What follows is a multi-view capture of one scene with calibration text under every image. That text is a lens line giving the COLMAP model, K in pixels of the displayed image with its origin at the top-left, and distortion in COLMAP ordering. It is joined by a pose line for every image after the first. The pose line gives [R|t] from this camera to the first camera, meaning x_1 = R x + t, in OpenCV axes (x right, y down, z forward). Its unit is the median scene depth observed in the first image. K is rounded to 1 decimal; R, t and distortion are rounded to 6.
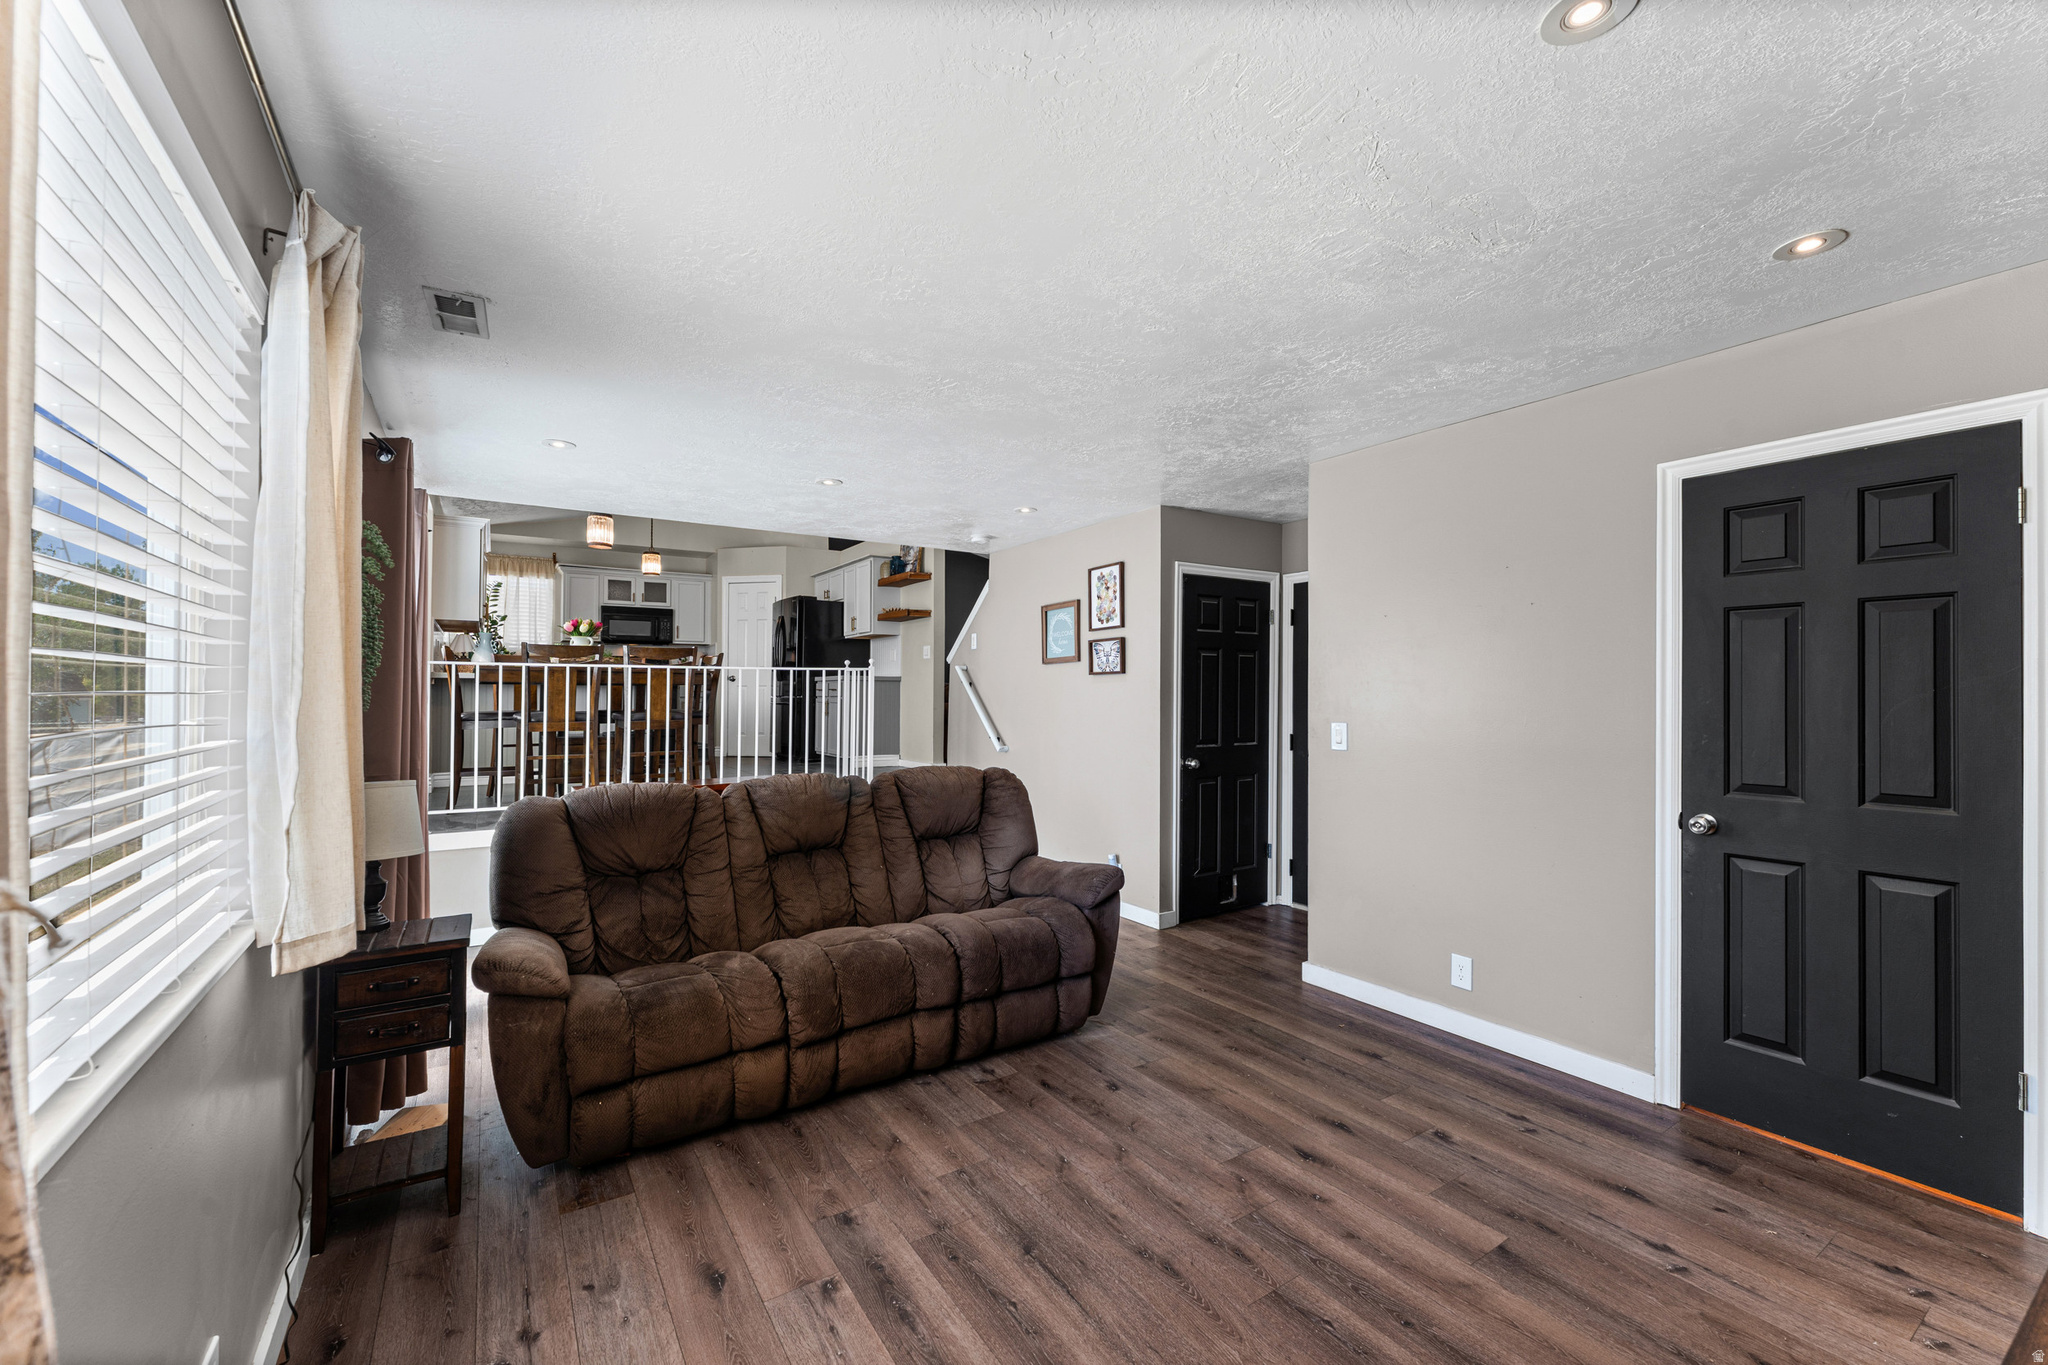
lens RADIAL K [[824.0, 0, 1010.3], [0, 824.0, 688.9], [0, 0, 1]] dist [0.000846, -0.001969]
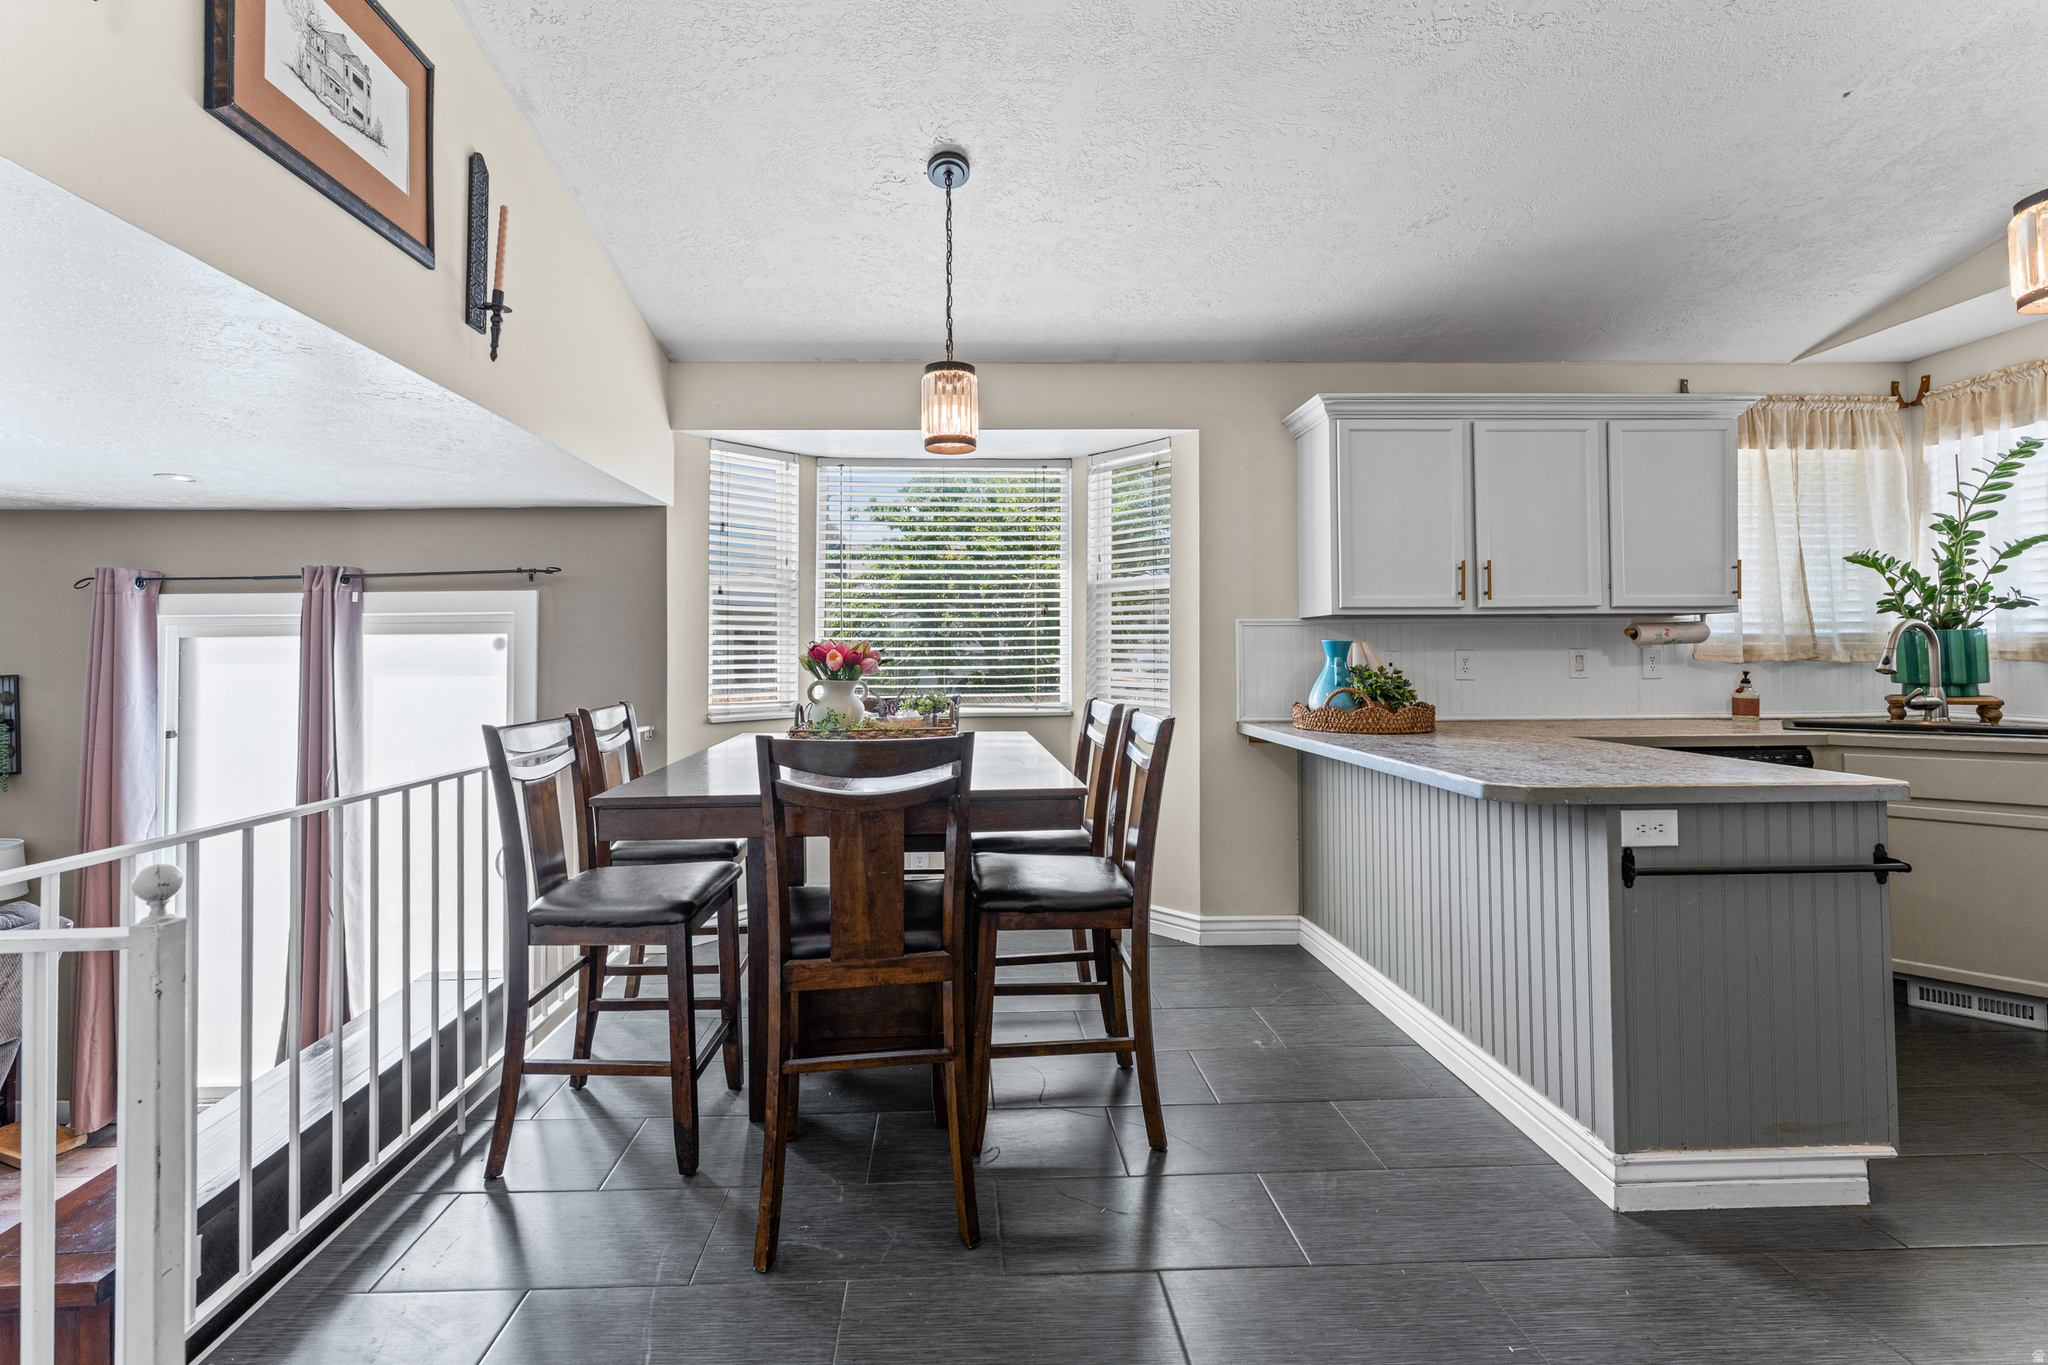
lens RADIAL K [[824.0, 0, 981.7], [0, 824.0, 632.2], [0, 0, 1]] dist [0.000846, -0.001969]
pose [[-0.512283, -0.021902, -0.858538, -0.194099], [0.013585, 0.999343, -0.033599, -0.080555], [0.858710, -0.028875, -0.511648, 1.423045]]
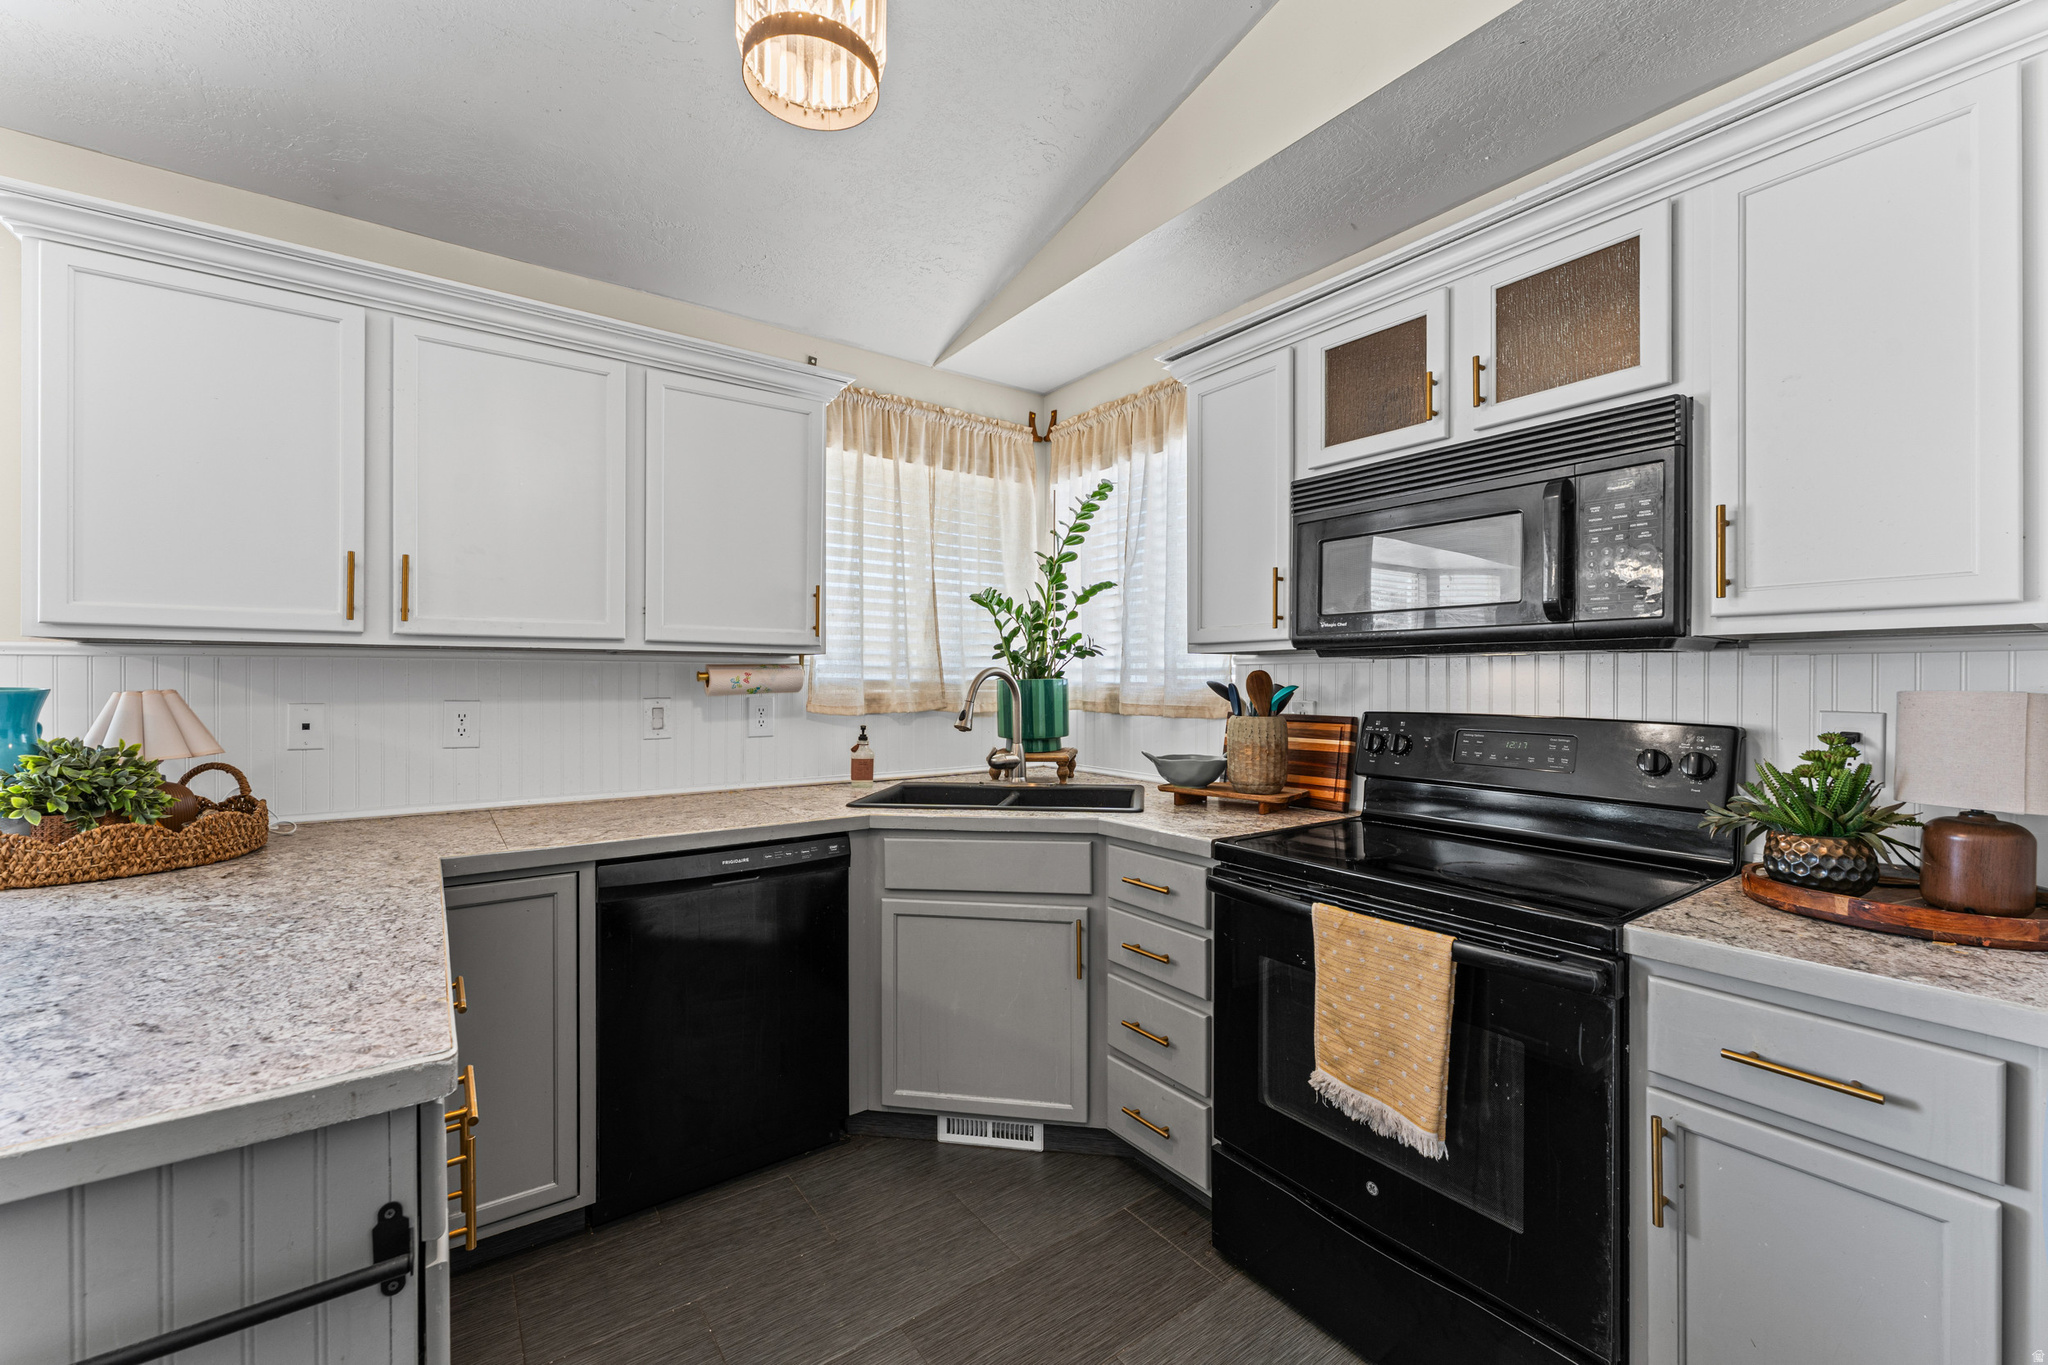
lens RADIAL K [[824.0, 0, 1015.0], [0, 824.0, 671.4], [0, 0, 1]] dist [0.000846, -0.001969]
pose [[0.074892, -0.010849, -0.997133, -0.531299], [0.007056, 0.999922, -0.010350, -0.092573], [0.997167, -0.006261, 0.074963, 1.672322]]
